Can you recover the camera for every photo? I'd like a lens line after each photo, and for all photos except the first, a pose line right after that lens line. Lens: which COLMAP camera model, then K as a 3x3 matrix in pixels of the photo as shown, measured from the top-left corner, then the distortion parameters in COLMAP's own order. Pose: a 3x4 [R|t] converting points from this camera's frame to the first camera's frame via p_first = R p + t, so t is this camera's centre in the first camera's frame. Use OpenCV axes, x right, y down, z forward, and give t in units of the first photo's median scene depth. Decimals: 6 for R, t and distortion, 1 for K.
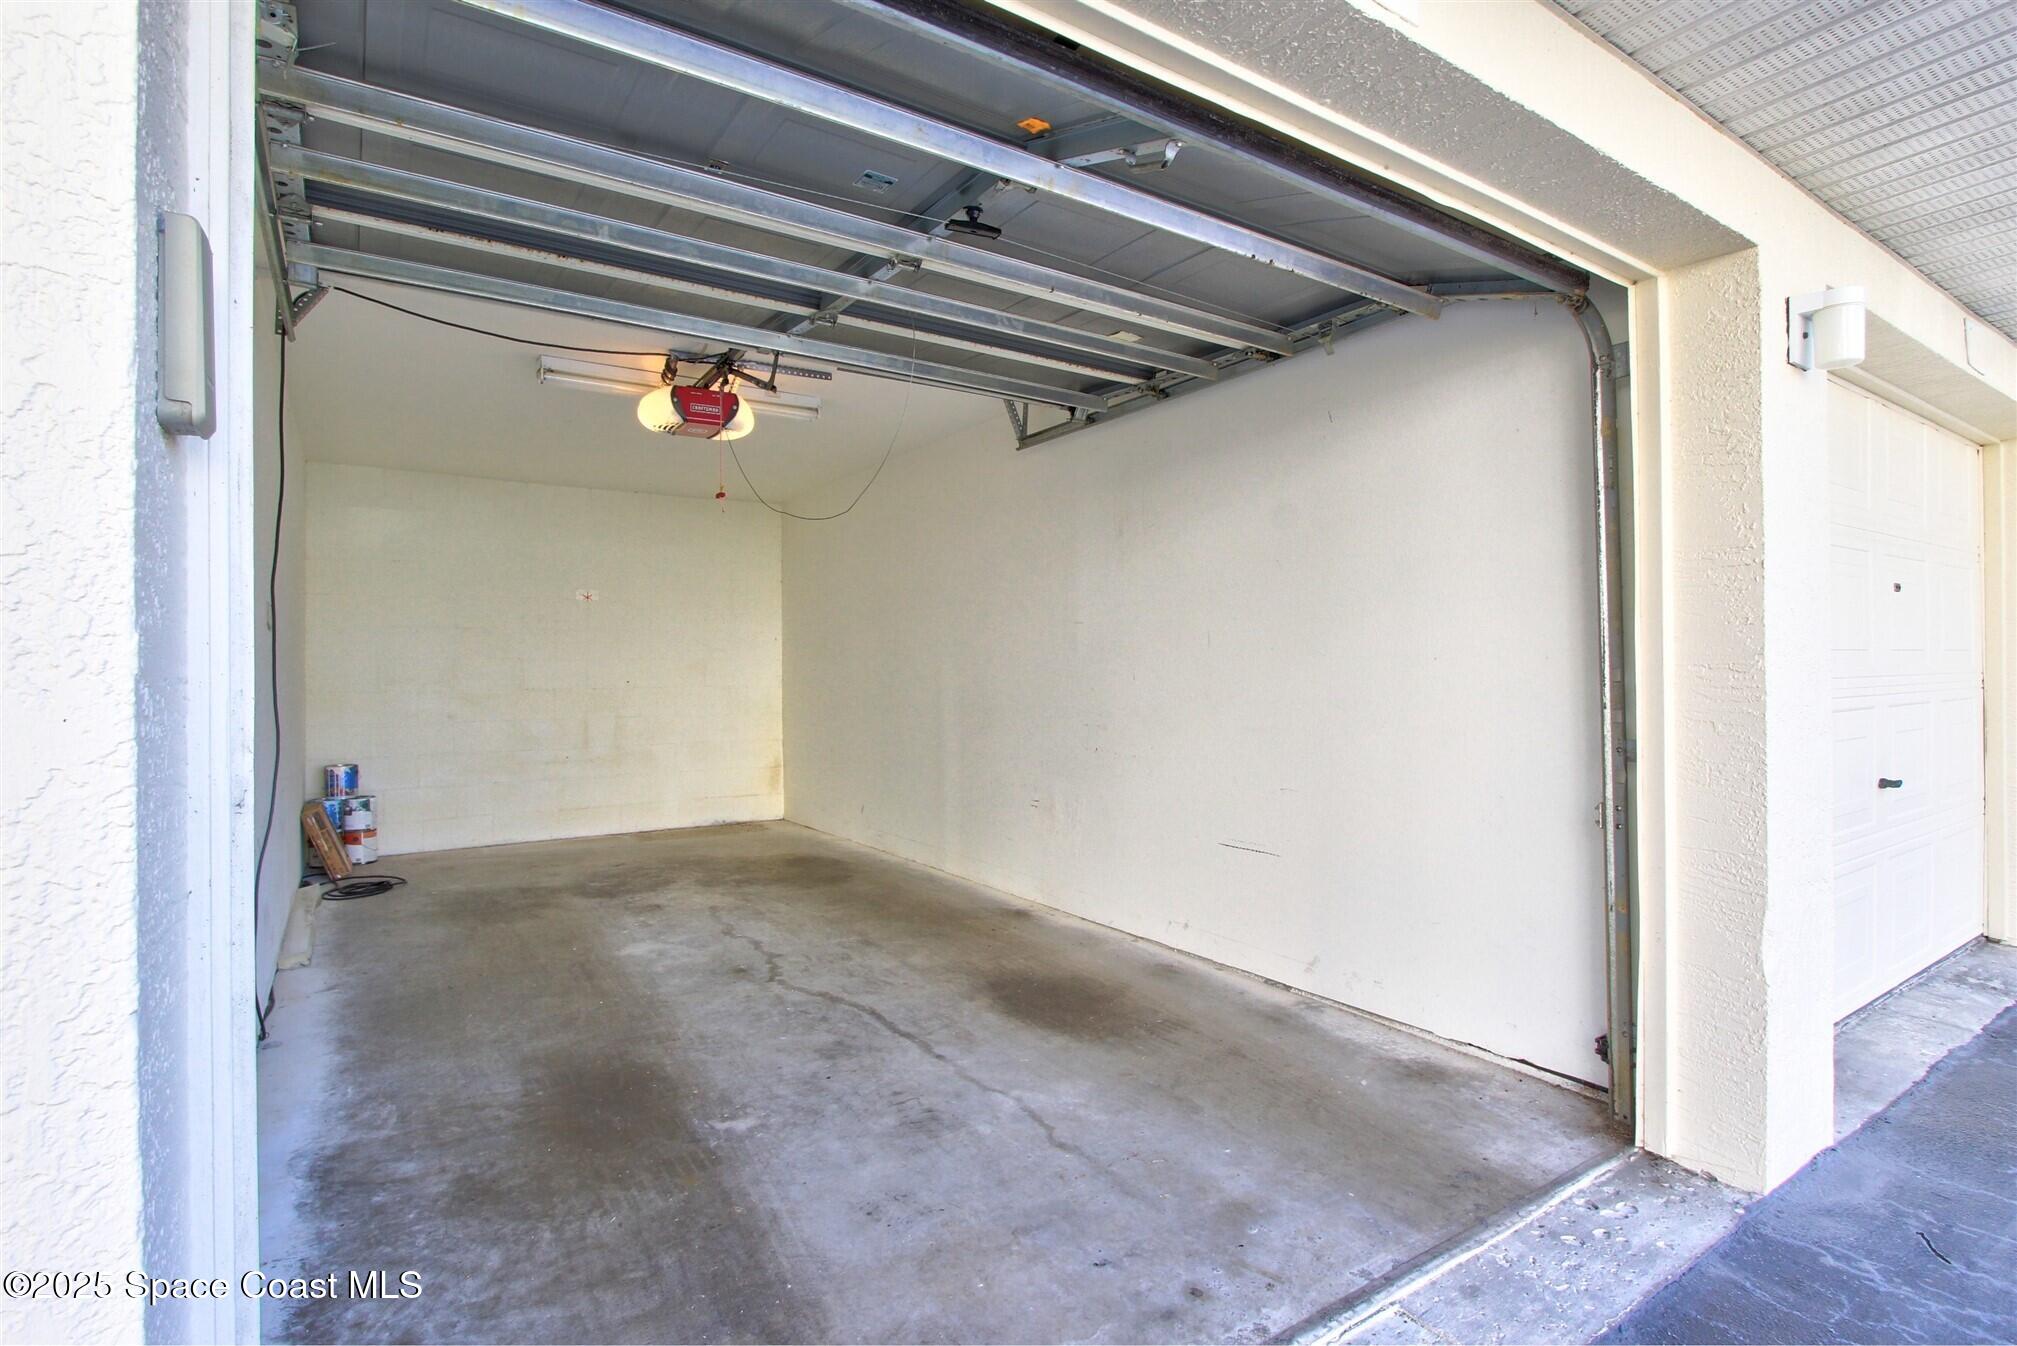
lens RADIAL K [[971.2, 0, 1008.6], [0, 971.2, 670.4], [0, 0, 1]] dist [-0.013465, 0.001474]
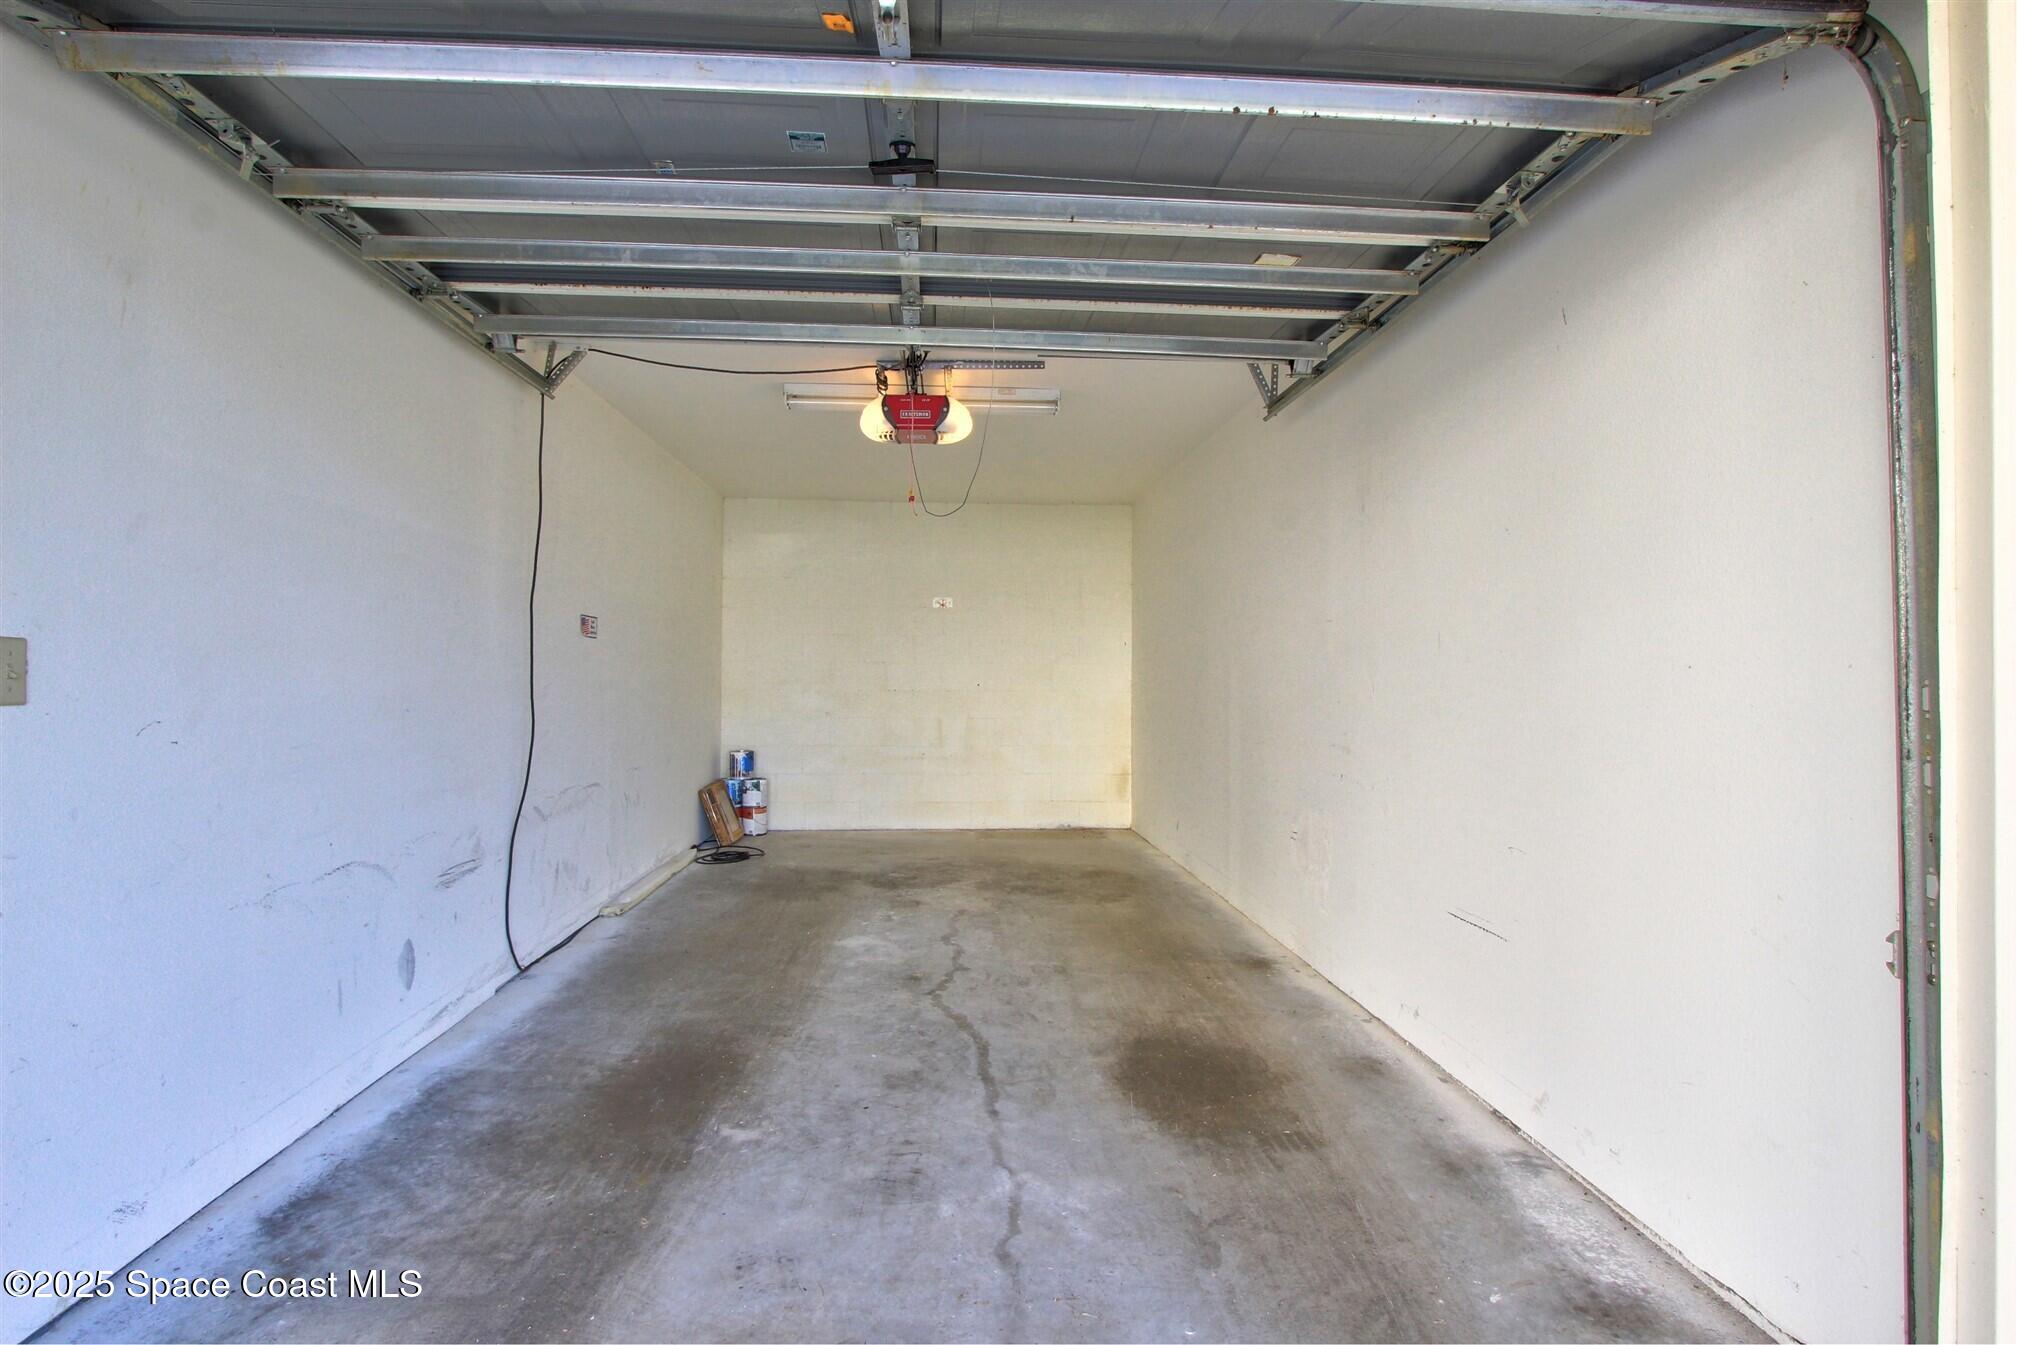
lens RADIAL K [[976.7, 0, 1006.7], [0, 976.7, 664.5], [0, 0, 1]] dist [-0.013970, 0.000679]
pose [[0.868652, 0.005162, -0.495395, 0.342811], [-0.011360, 0.999890, -0.009501, -0.001231], [0.495292, 0.013881, 0.868616, 0.209103]]
